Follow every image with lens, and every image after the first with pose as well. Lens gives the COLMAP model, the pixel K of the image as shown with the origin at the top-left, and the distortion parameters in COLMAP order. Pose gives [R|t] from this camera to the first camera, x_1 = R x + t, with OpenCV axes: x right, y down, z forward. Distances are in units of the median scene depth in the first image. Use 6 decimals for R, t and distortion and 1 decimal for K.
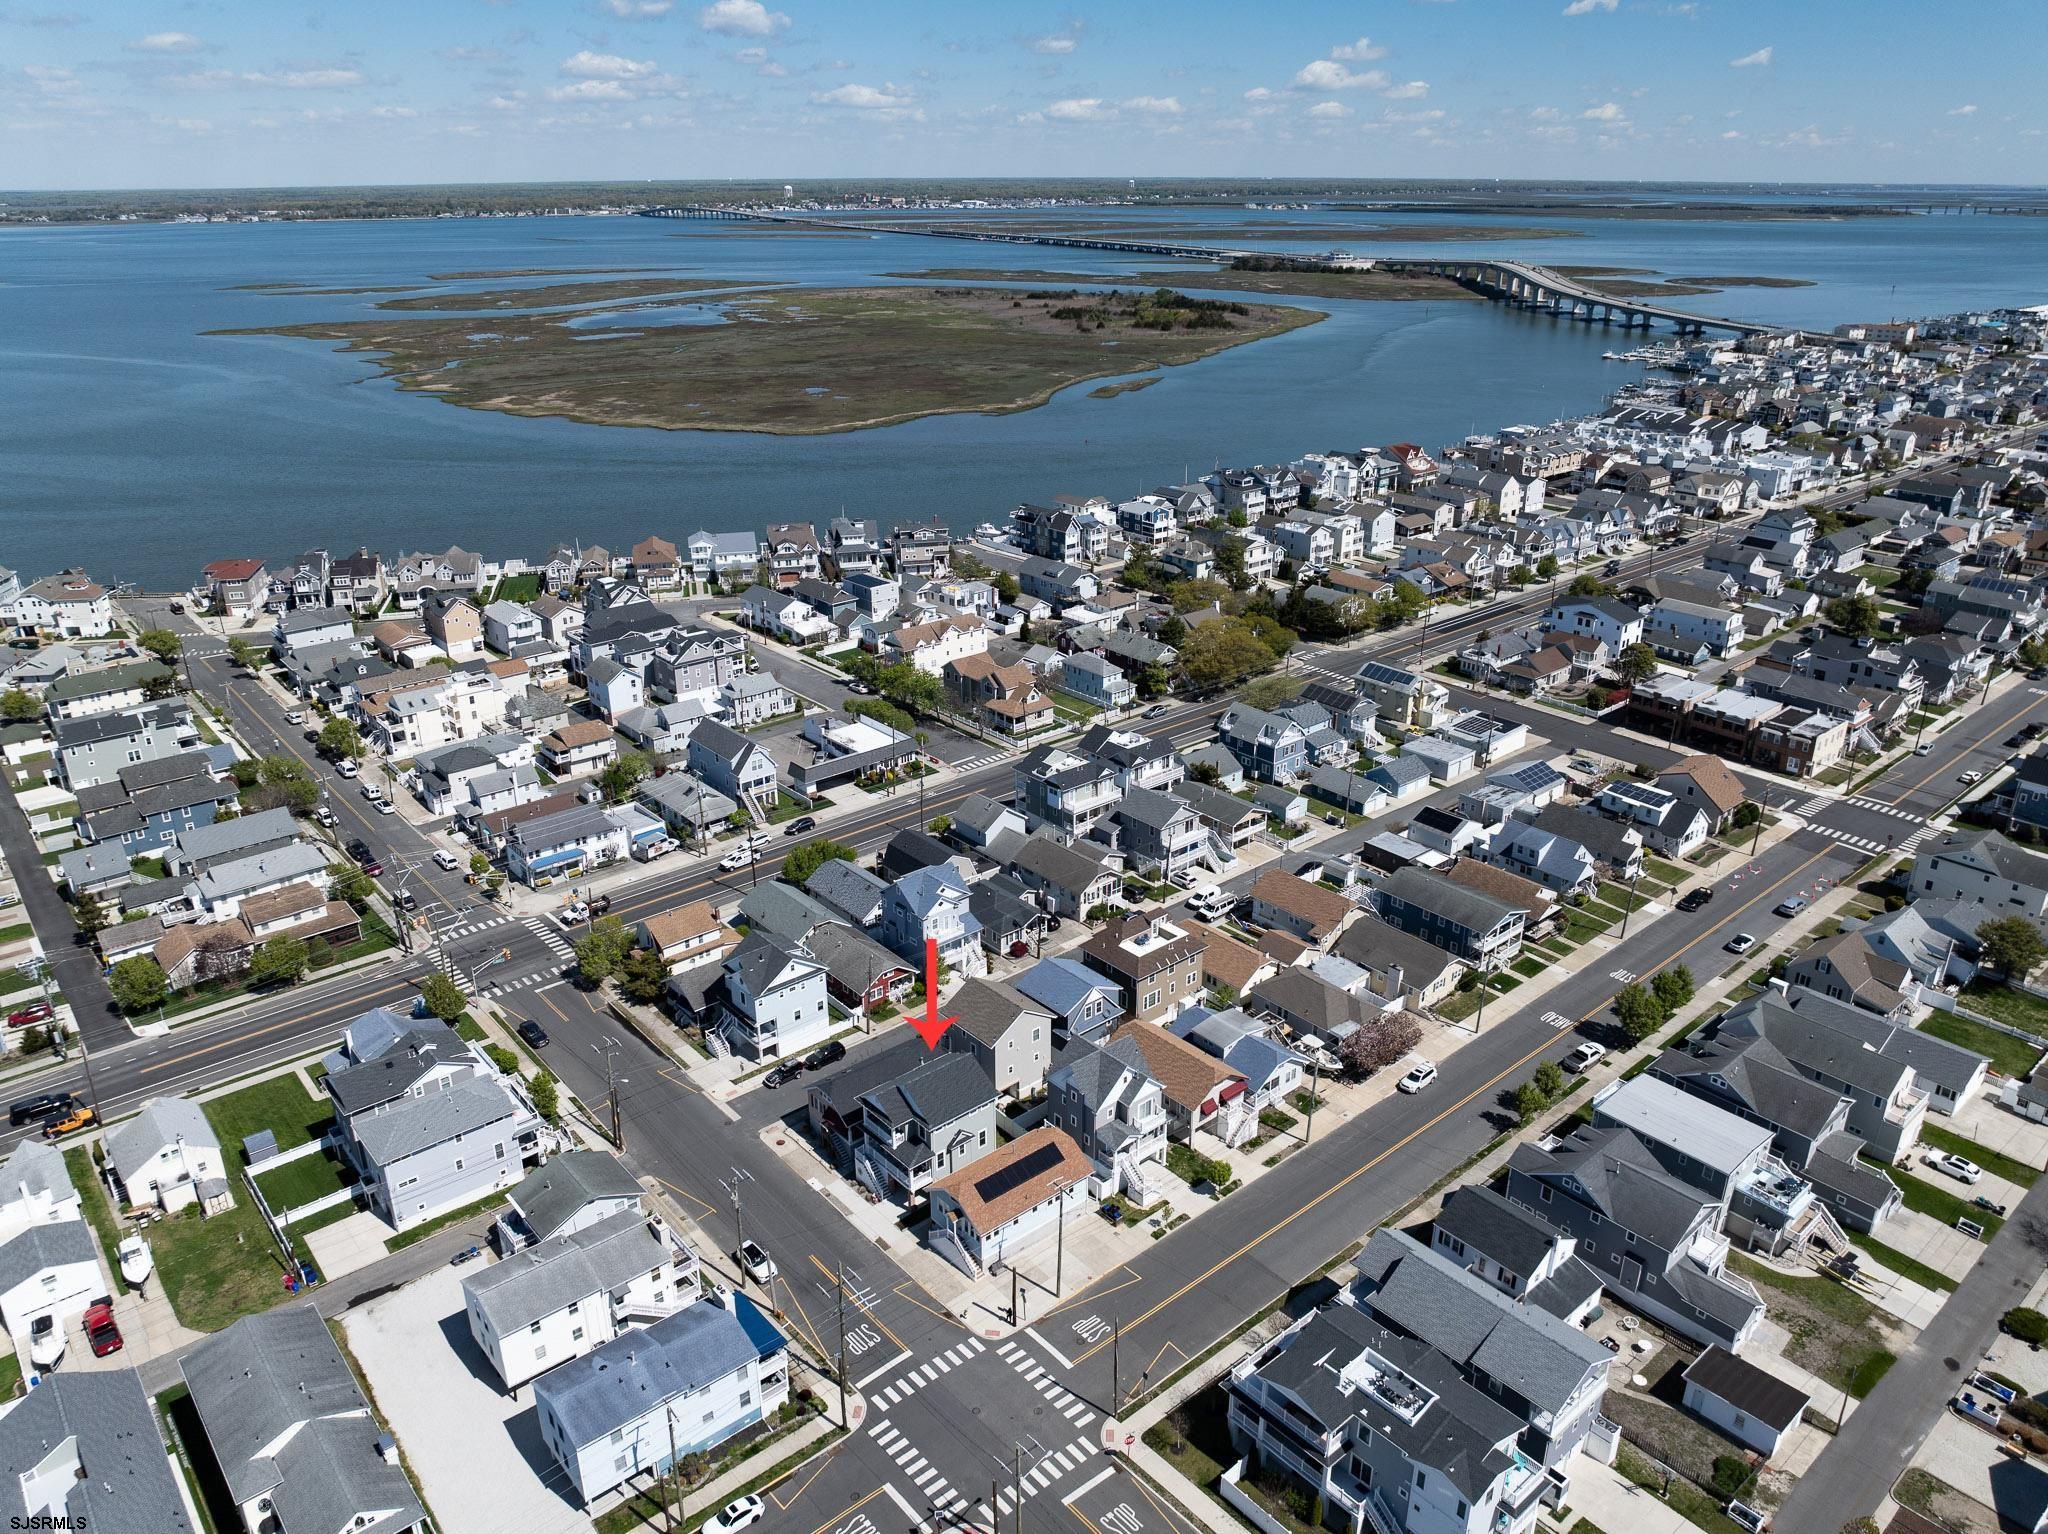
lens RADIAL K [[1447.5, 0, 1031.6], [0, 1447.5, 758.7], [0, 0, 1]] dist [-0.029086, -0.014112]
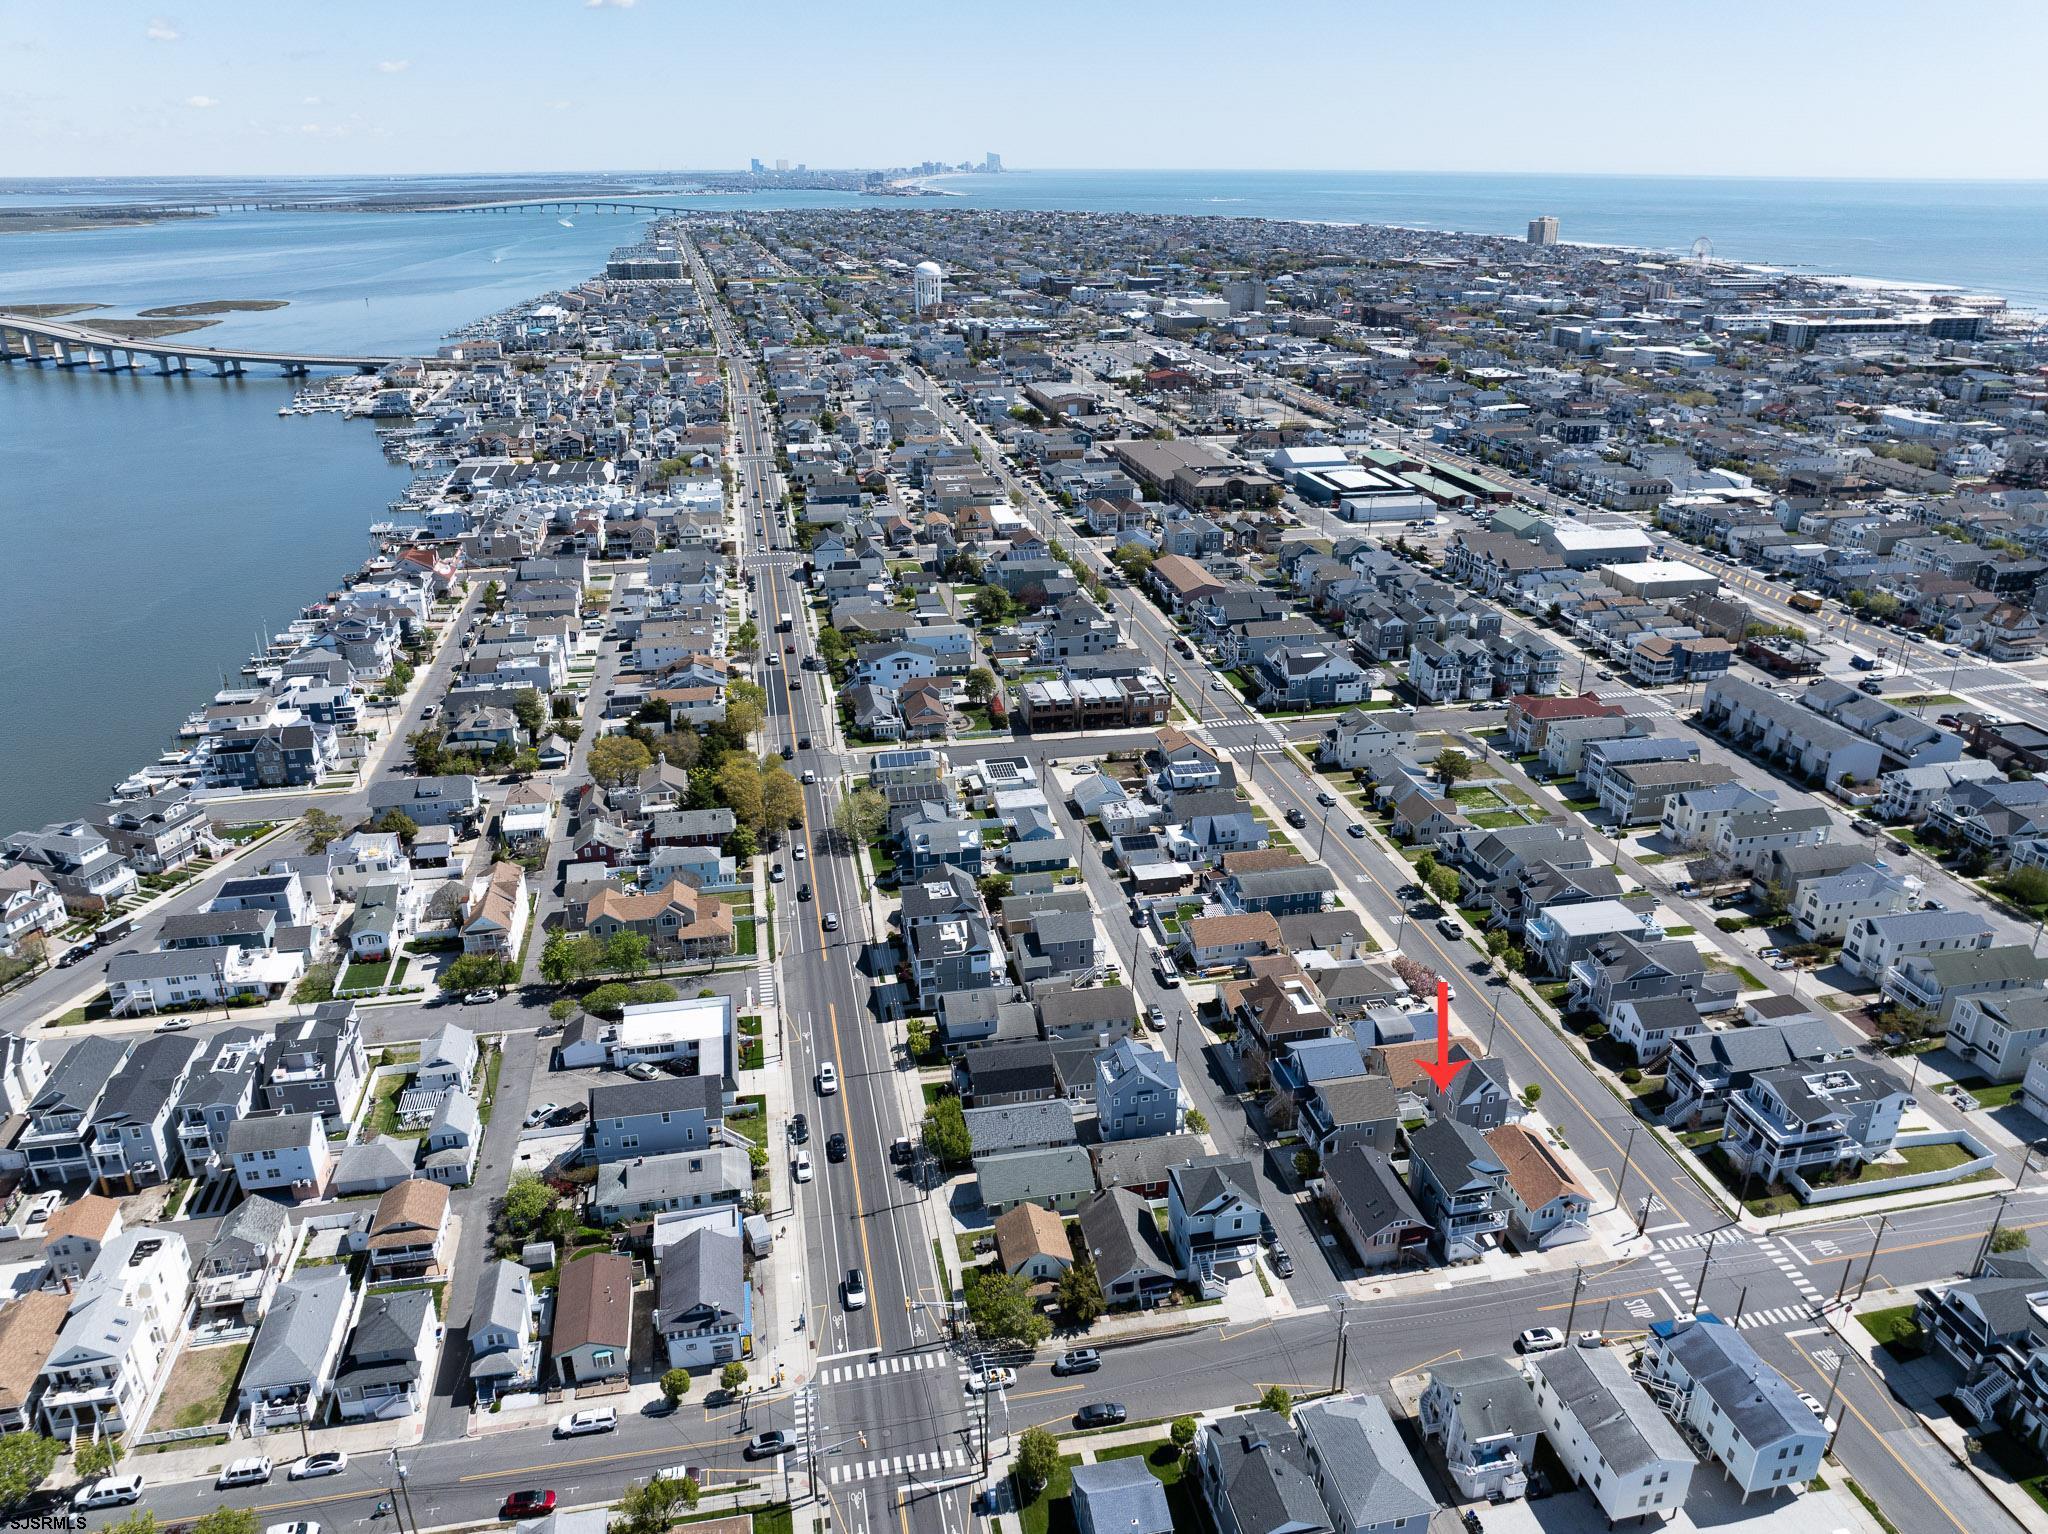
lens RADIAL K [[1447.5, 0, 1031.6], [0, 1447.5, 758.7], [0, 0, 1]] dist [-0.029086, -0.014112]
pose [[0.488068, -0.332447, 0.807012, -0.679406], [0.327818, 0.926746, 0.183513, -0.258850], [-0.808904, 0.174987, 0.561297, 0.332553]]
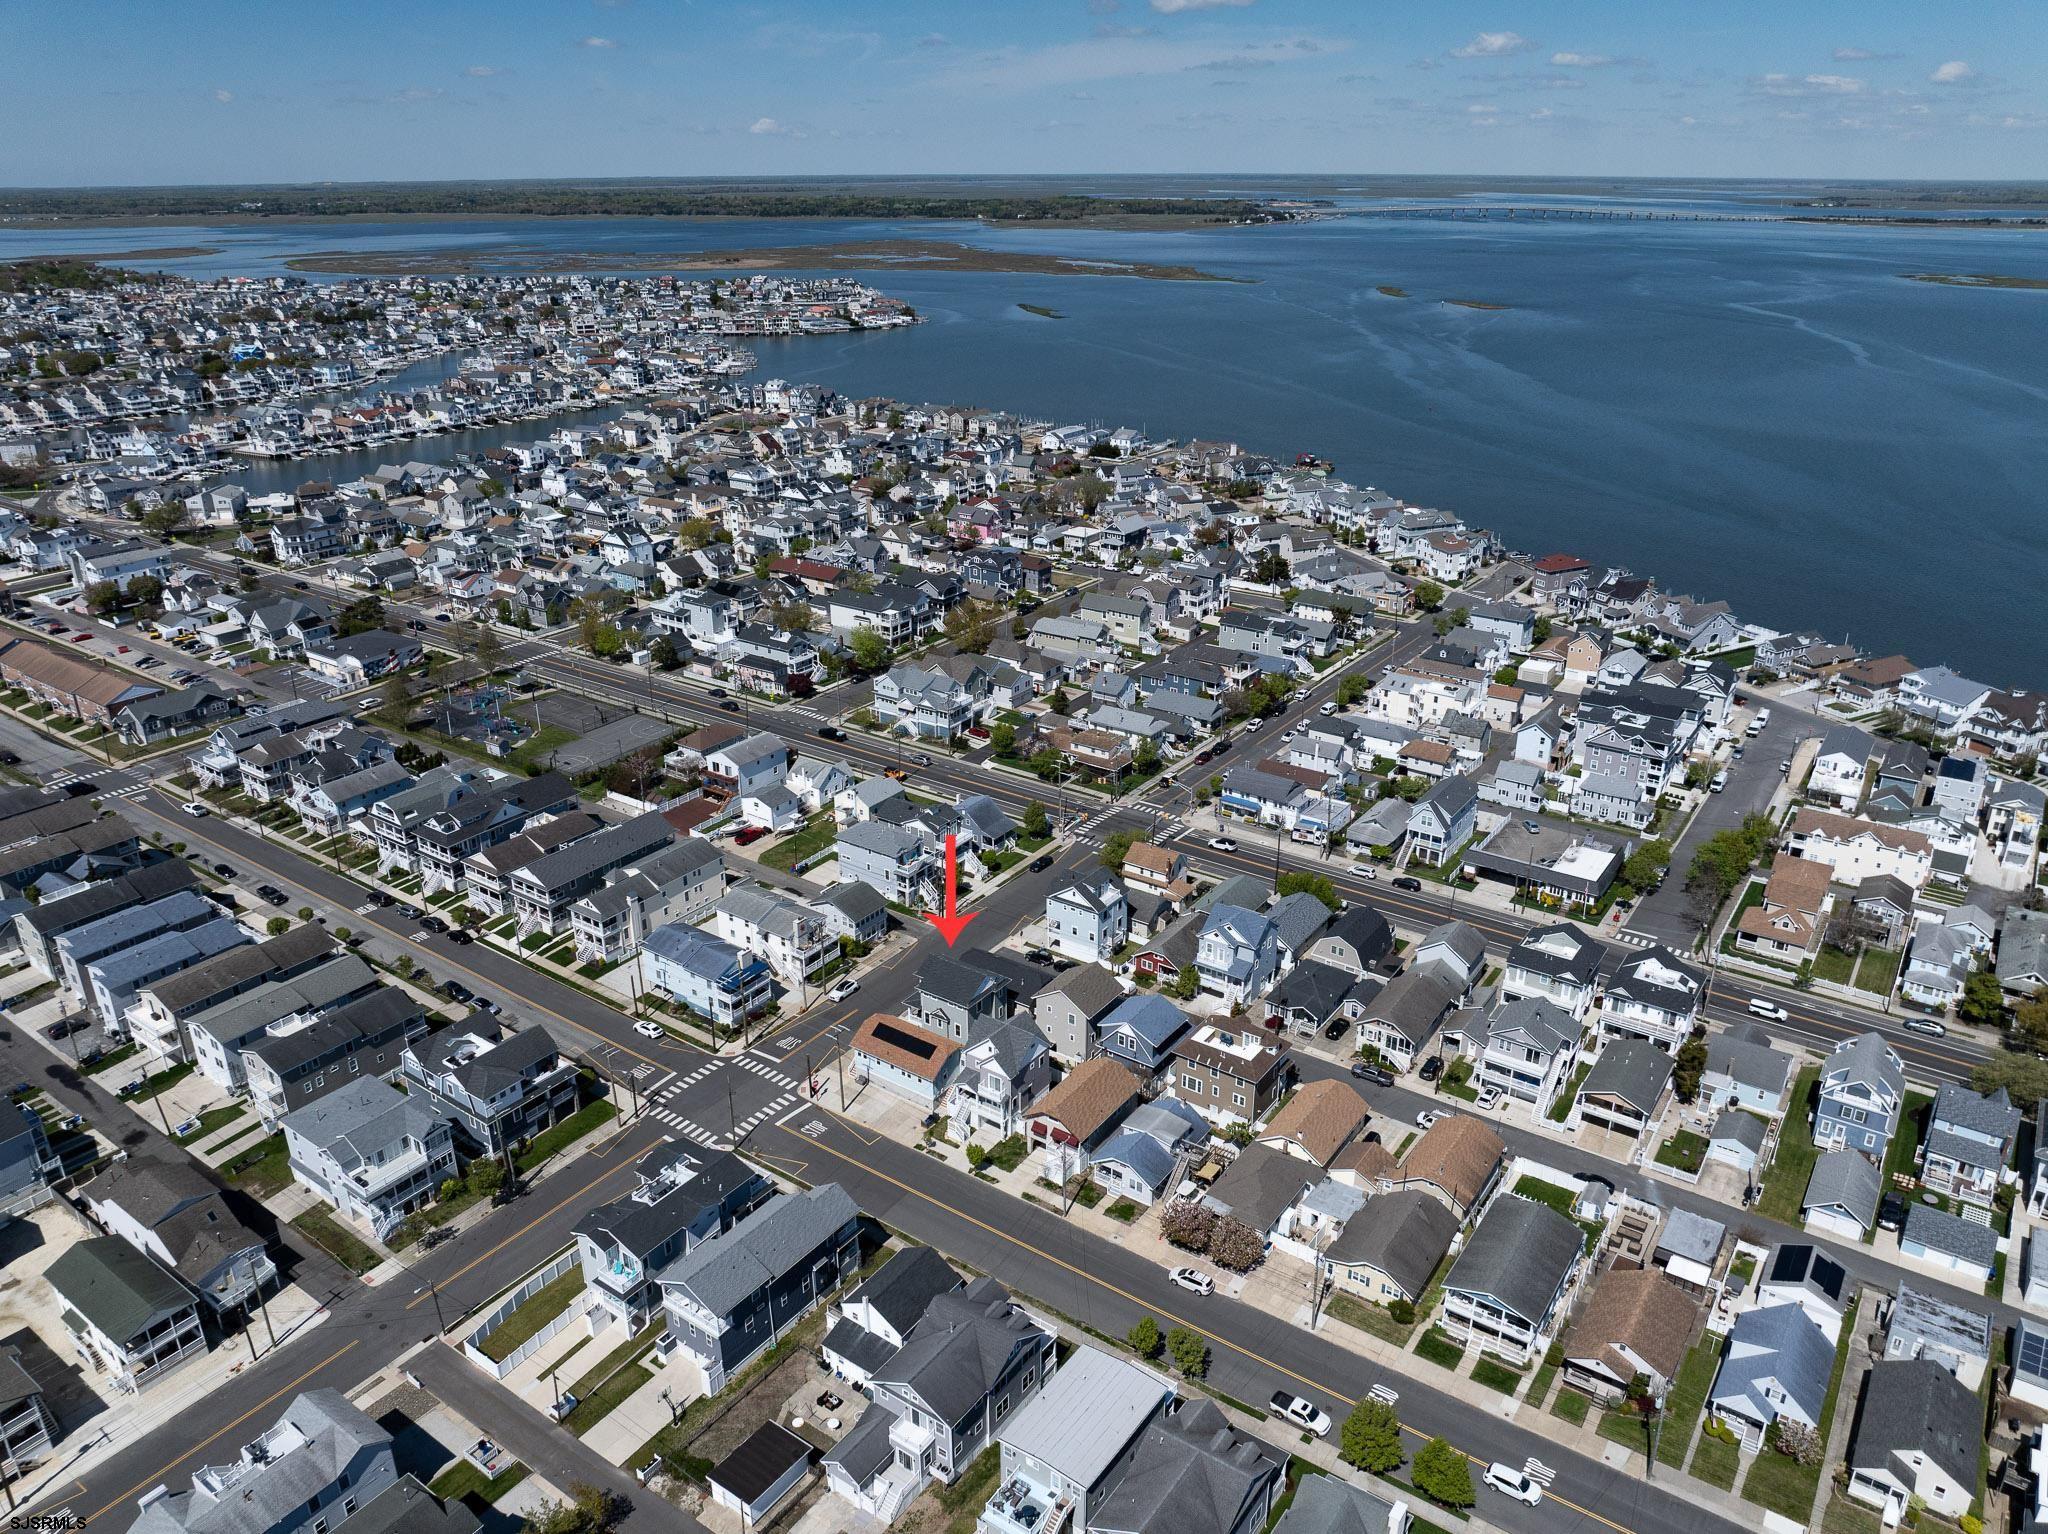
lens RADIAL K [[1447.5, 0, 1031.6], [0, 1447.5, 758.7], [0, 0, 1]] dist [-0.029086, -0.014112]
pose [[0.244657, 0.370341, -0.896097, 0.666932], [-0.363175, 0.891907, 0.269453, -0.213546], [0.899025, 0.259517, 0.352710, 0.317396]]
